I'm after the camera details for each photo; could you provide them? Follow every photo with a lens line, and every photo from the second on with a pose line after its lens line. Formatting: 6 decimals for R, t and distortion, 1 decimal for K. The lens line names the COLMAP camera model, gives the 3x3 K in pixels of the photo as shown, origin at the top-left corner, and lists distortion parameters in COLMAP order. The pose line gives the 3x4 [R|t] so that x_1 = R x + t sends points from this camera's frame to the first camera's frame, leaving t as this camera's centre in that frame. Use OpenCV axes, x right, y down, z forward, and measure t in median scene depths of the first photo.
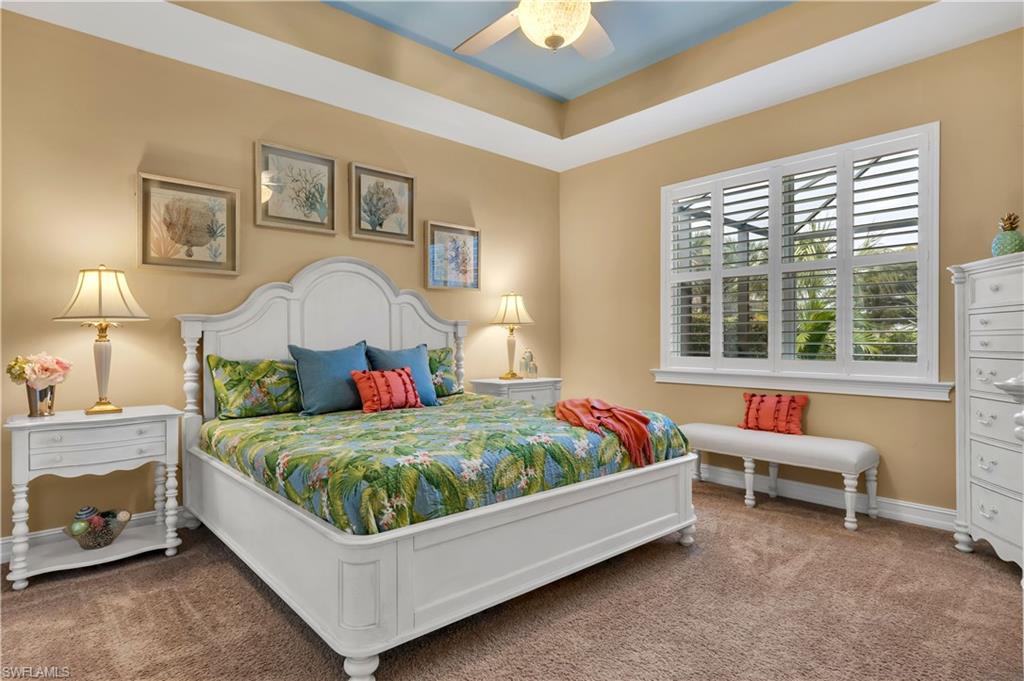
lens RADIAL K [[548.9, 0, 508.1], [0, 548.9, 338.5], [0, 0, 1]] dist [0.005840, 0.000100]
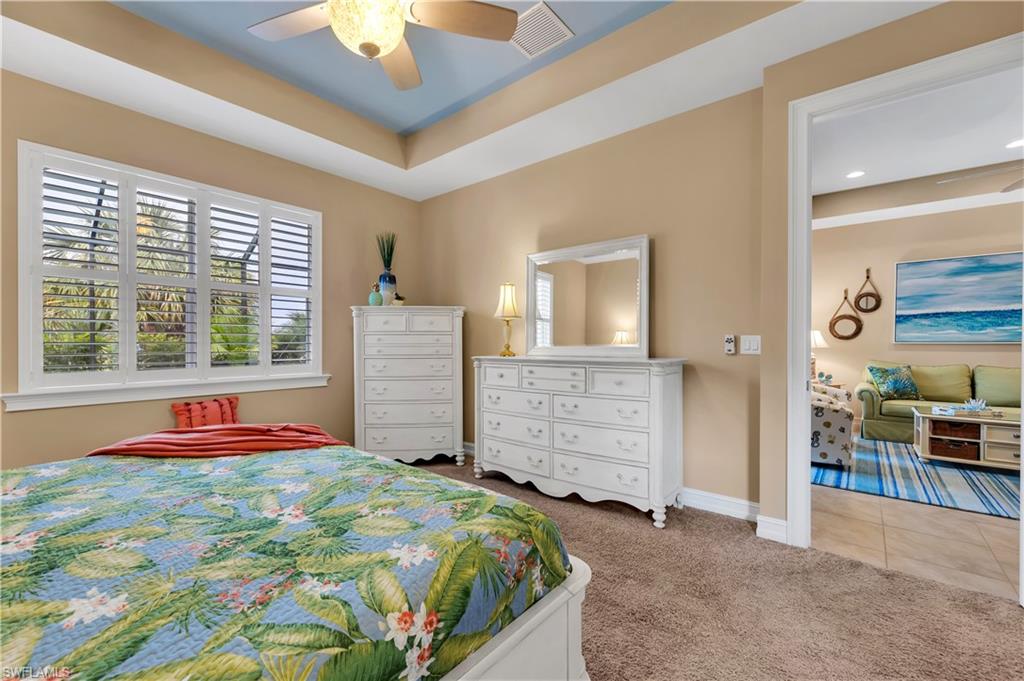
lens RADIAL K [[428.2, 0, 499.2], [0, 428.2, 345.3], [0, 0, 1]] dist [0.004031, 0.000427]
pose [[-0.140179, -0.006294, 0.990106, -0.599770], [-0.001371, 0.999980, 0.006162, -0.017629], [-0.990125, -0.000494, -0.140184, 0.748069]]
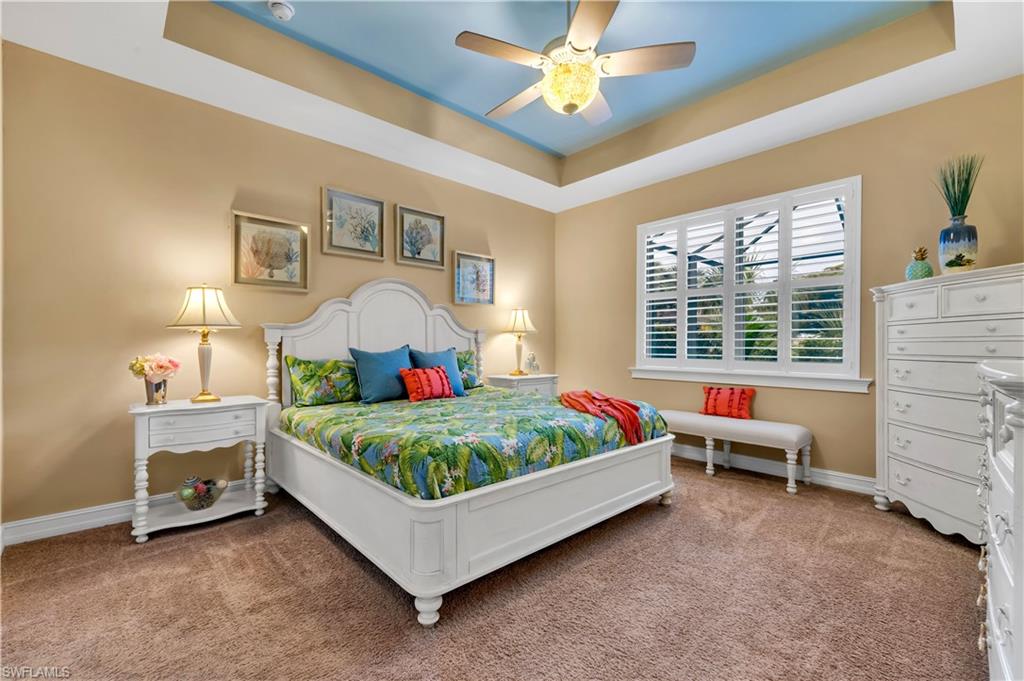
lens RADIAL K [[428.2, 0, 505.6], [0, 428.2, 344.3], [0, 0, 1]] dist [0.004031, 0.000427]
pose [[0.999891, 0.003151, 0.014427, -0.065449], [-0.003177, 0.999993, 0.001777, 0.000587], [-0.014422, -0.001823, 0.999894, 0.013041]]
